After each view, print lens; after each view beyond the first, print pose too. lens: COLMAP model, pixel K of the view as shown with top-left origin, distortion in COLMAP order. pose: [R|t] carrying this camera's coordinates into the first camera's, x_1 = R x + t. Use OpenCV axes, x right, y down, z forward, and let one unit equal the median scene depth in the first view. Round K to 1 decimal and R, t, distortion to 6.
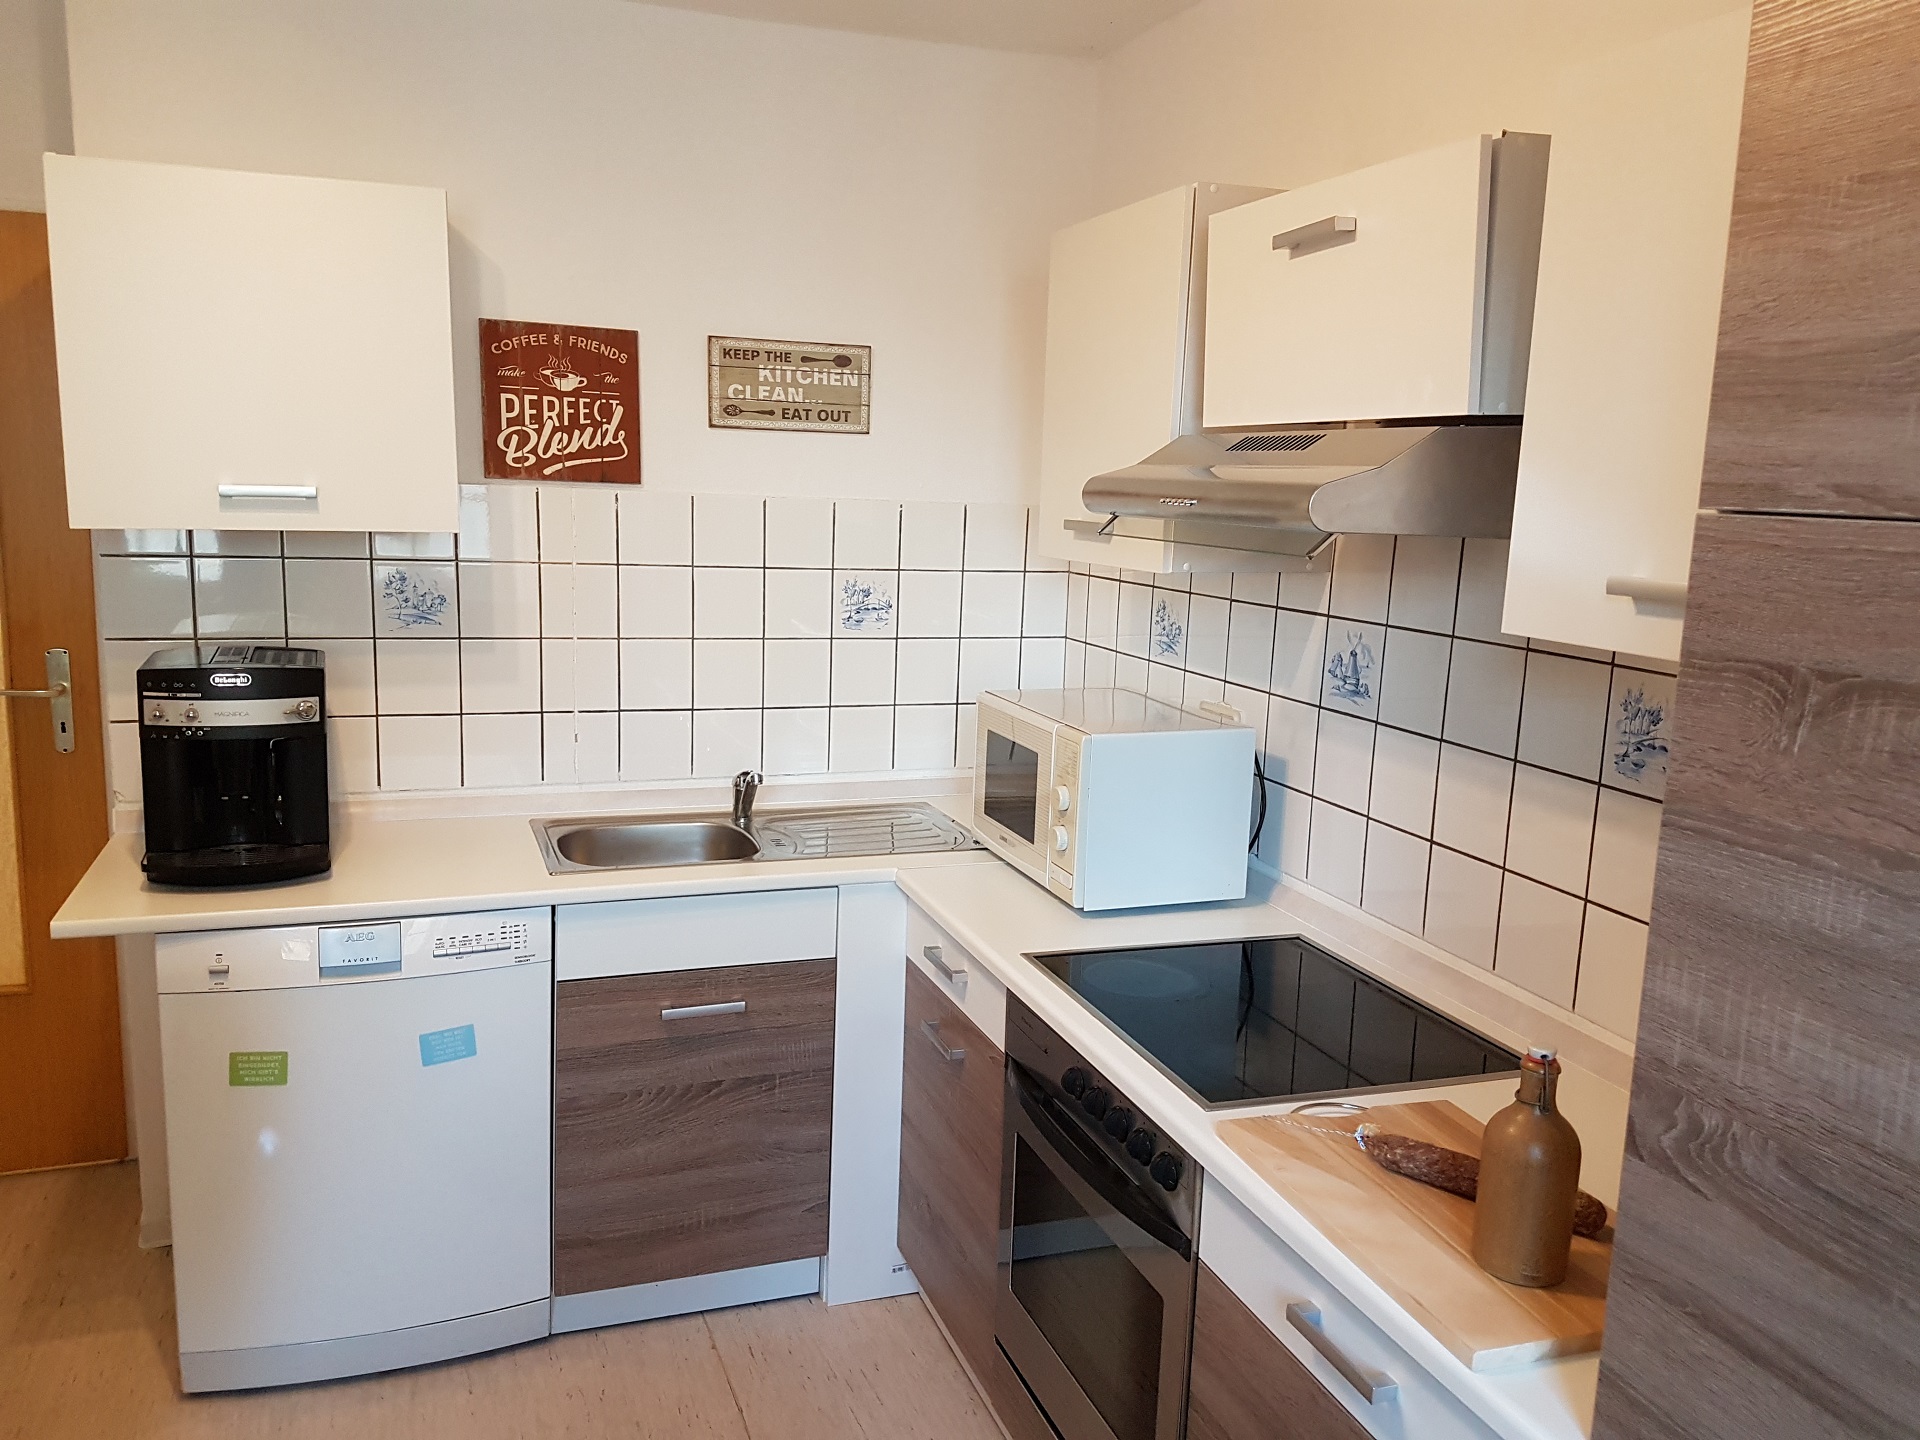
lens RADIAL K [[1467.6, 0, 860.7], [0, 1467.6, 698.4], [0, 0, 1]] dist [0.090583, -0.125029]
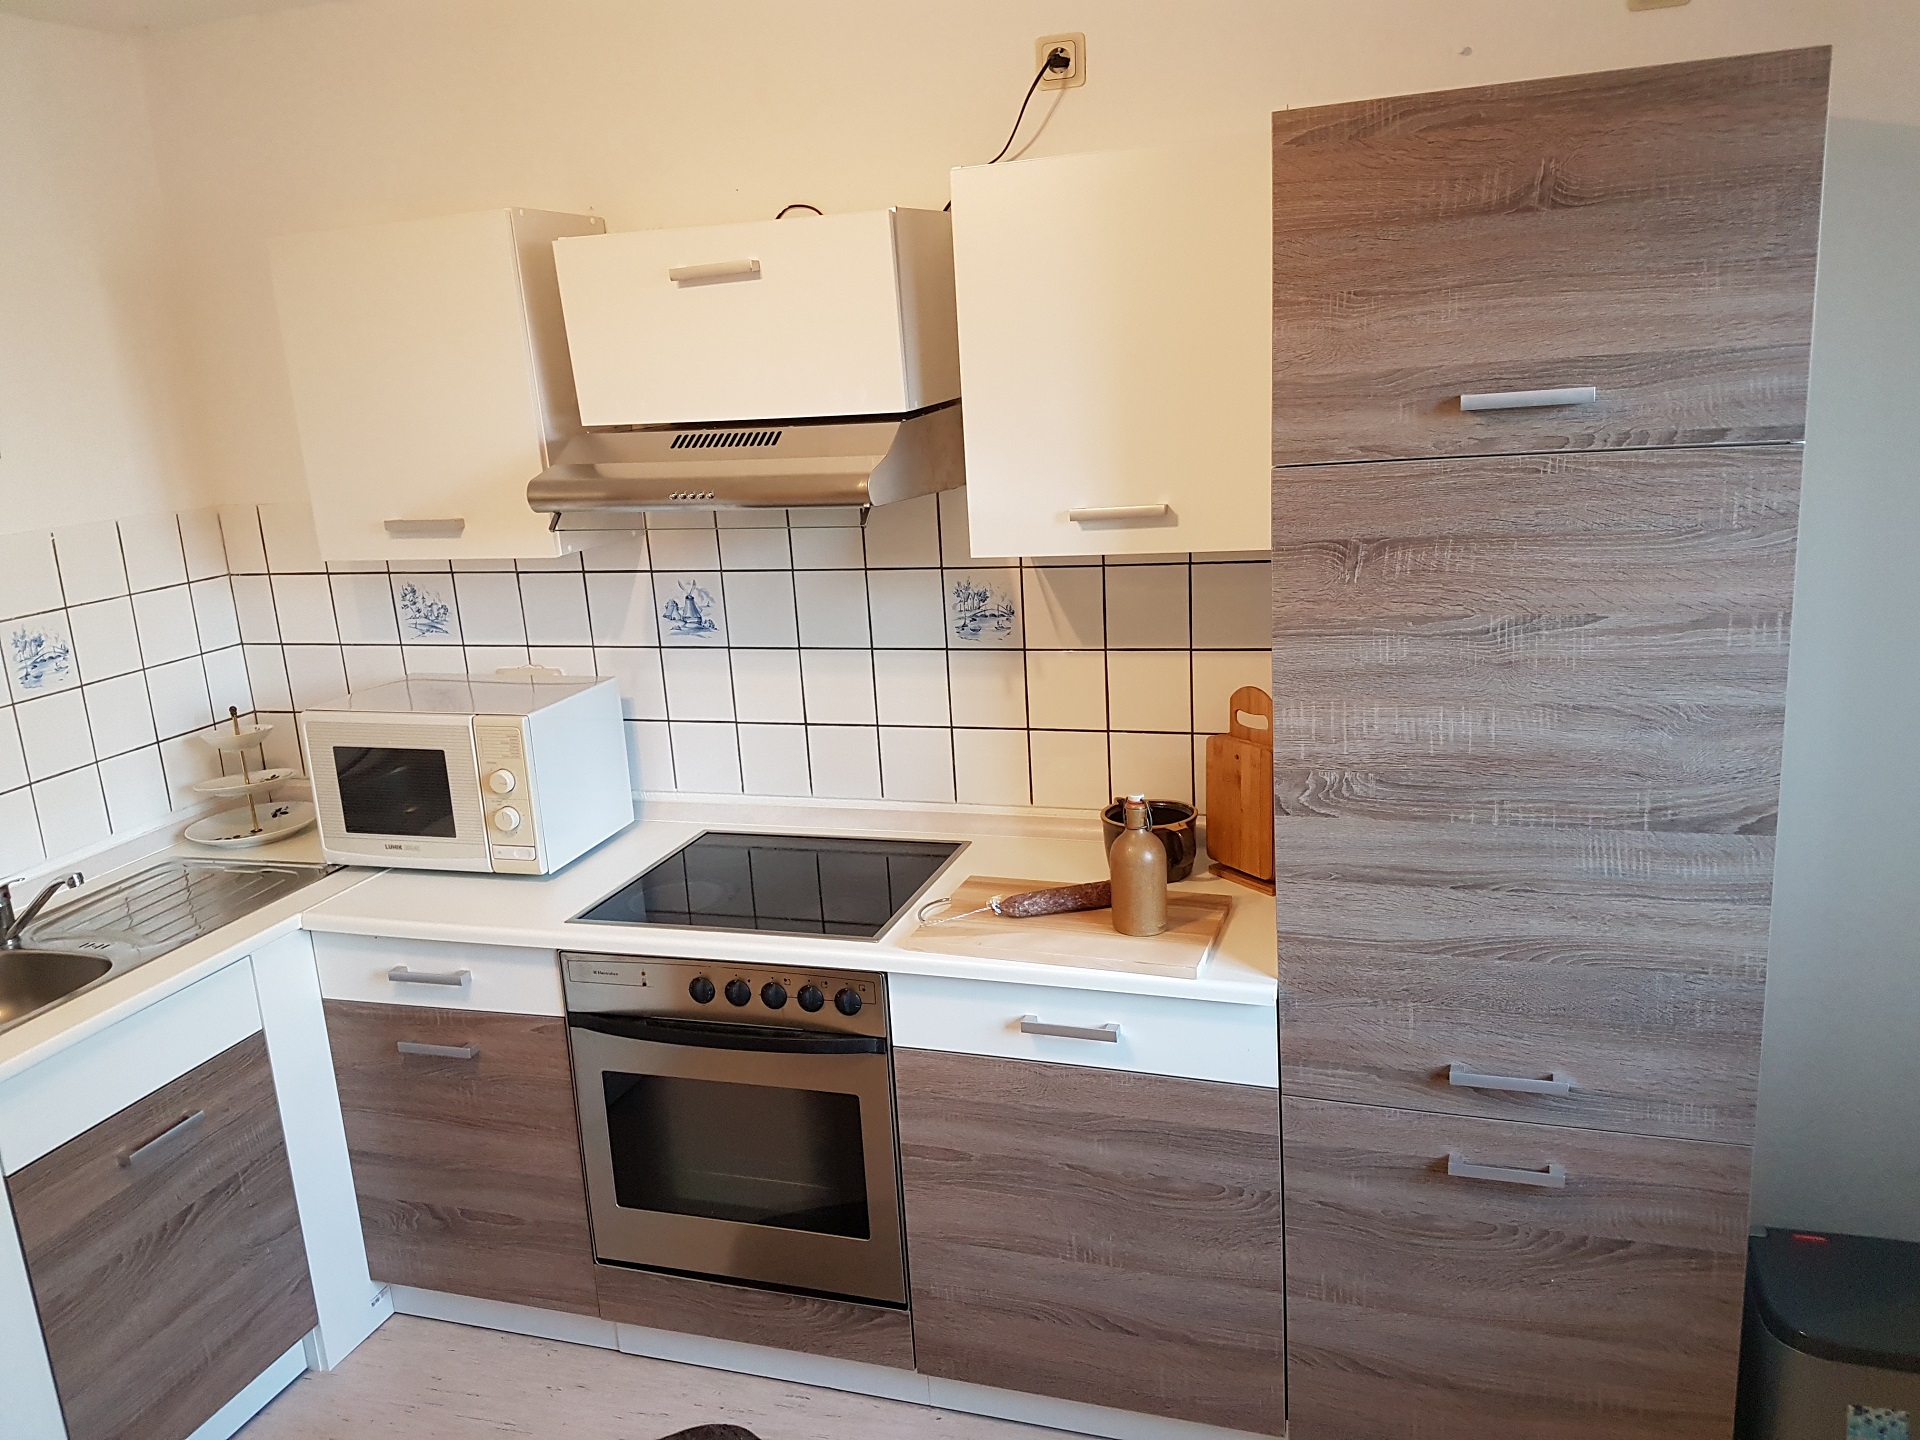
lens RADIAL K [[1467.6, 0, 956.4], [0, 1467.6, 724.4], [0, 0, 1]] dist [0.090583, -0.125029]
pose [[0.593765, -0.252648, 0.763945, -0.918215], [0.202420, 0.965794, 0.162075, -0.152480], [-0.778761, 0.058403, 0.624596, 0.136774]]
